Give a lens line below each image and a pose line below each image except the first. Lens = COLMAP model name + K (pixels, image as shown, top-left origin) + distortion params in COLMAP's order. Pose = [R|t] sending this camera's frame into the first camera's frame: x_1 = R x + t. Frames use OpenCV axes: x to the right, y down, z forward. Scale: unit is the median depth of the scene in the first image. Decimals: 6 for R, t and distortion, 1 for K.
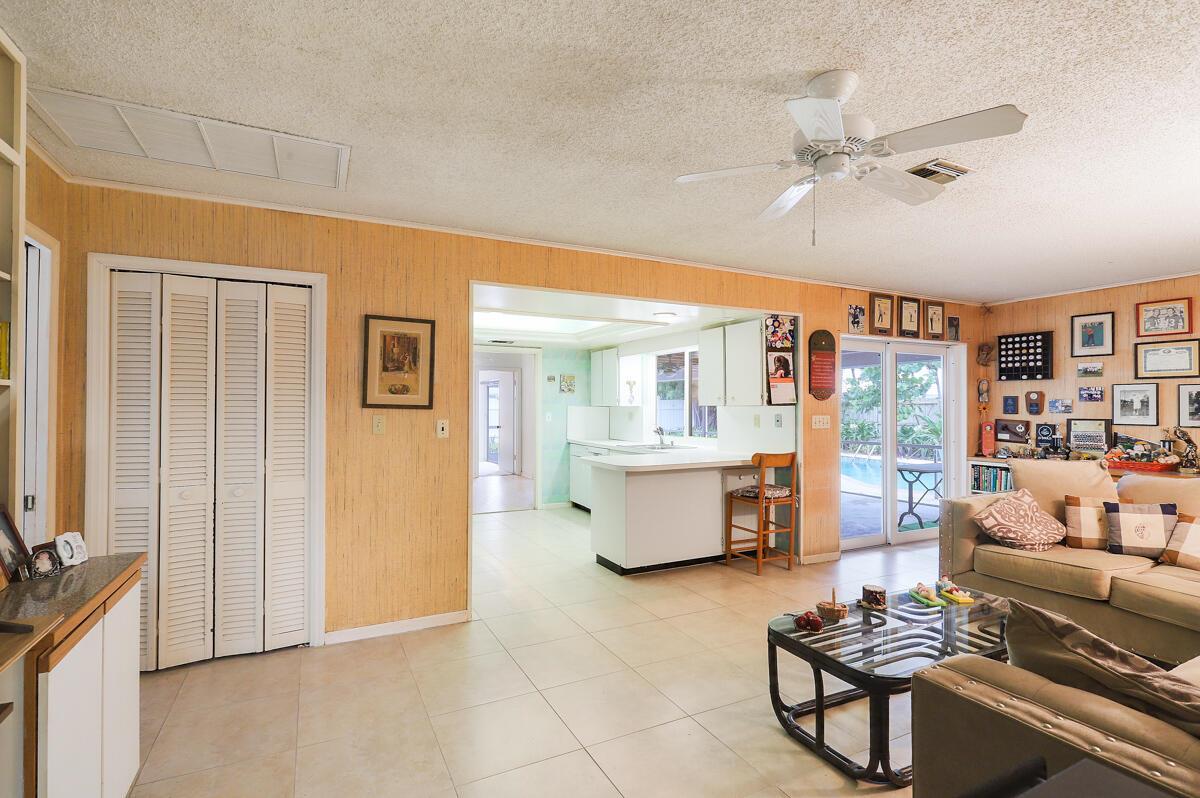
lens RADIAL K [[574.3, 0, 600.1], [0, 574.3, 400.1], [0, 0, 1]] dist [-0.003950, 0.003354]
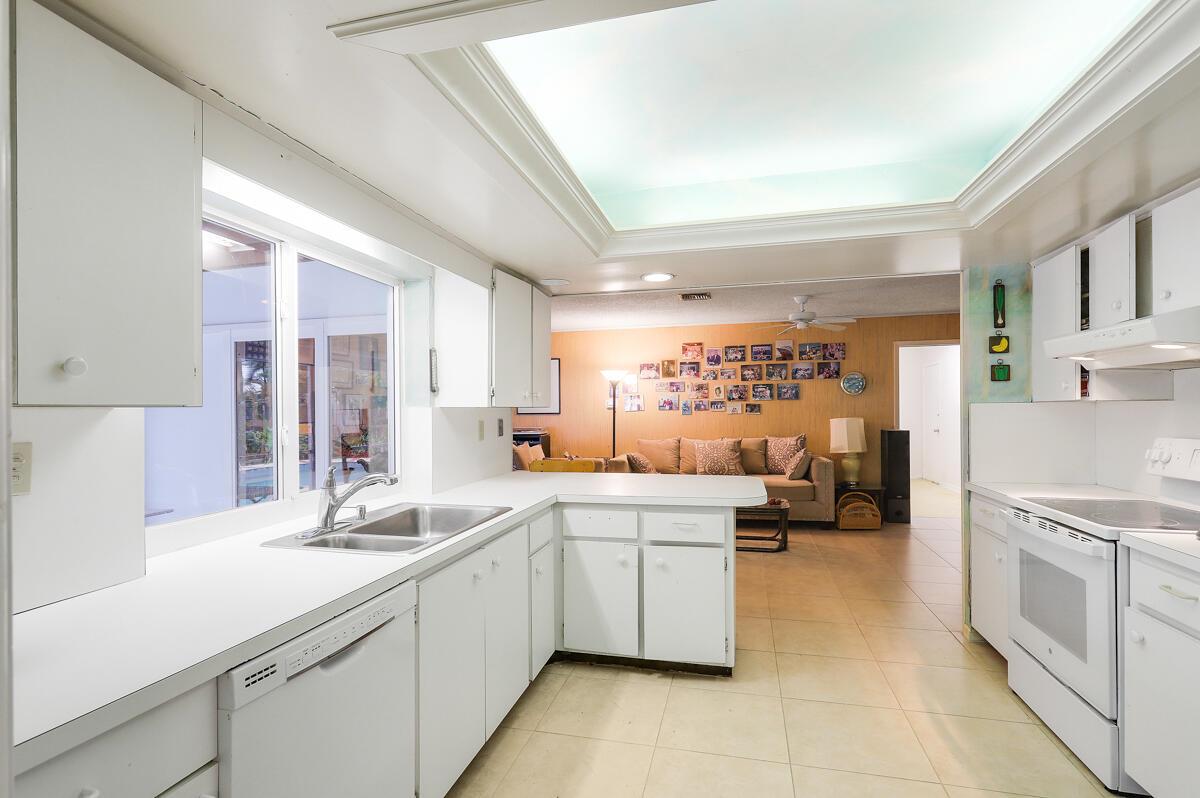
lens RADIAL K [[574.3, 0, 600.7], [0, 574.3, 408.0], [0, 0, 1]] dist [-0.003950, 0.003354]
pose [[-0.765163, 0.008725, 0.643778, -0.242216], [0.002801, 0.999944, -0.010223, 0.017530], [-0.643831, -0.006019, -0.765144, 1.376254]]
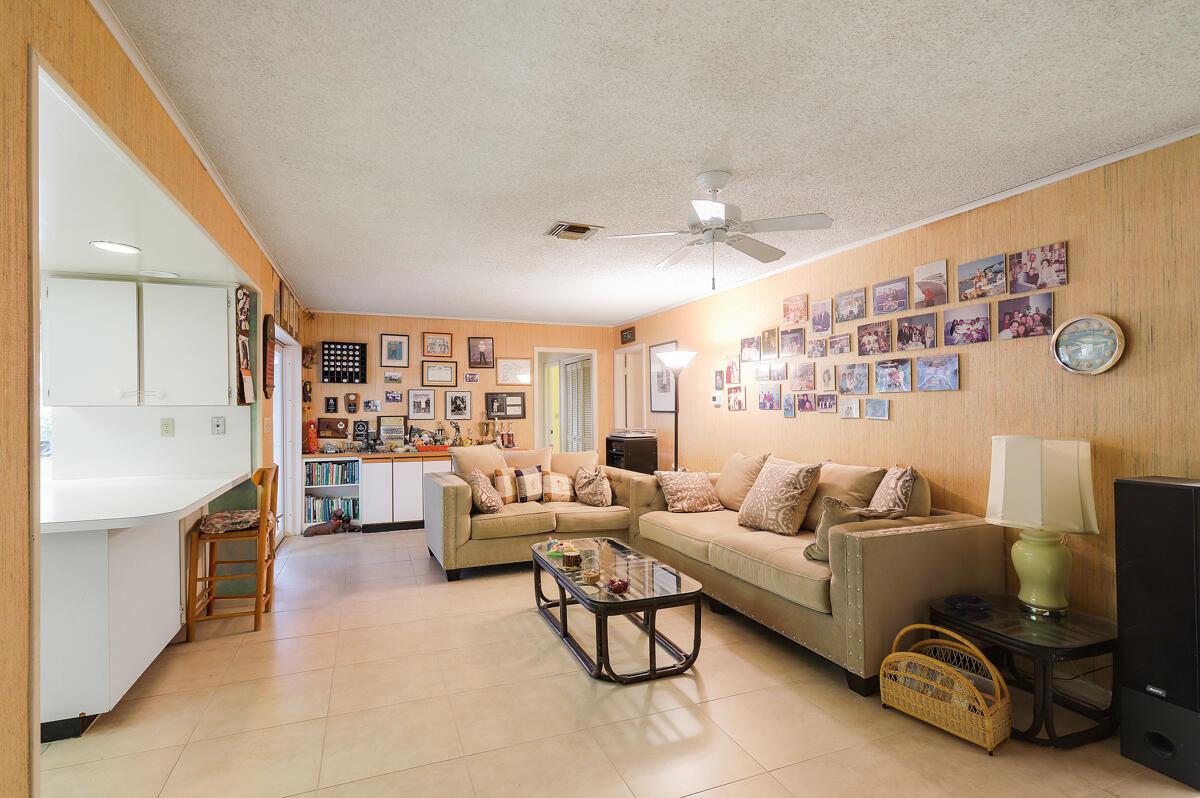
lens RADIAL K [[574.3, 0, 592.8], [0, 574.3, 393.8], [0, 0, 1]] dist [-0.003950, 0.003354]
pose [[0.091614, 0.021036, 0.995572, -0.360500], [-0.008762, 0.999755, -0.020318, 0.005255], [-0.995756, -0.006861, 0.091776, 0.407259]]
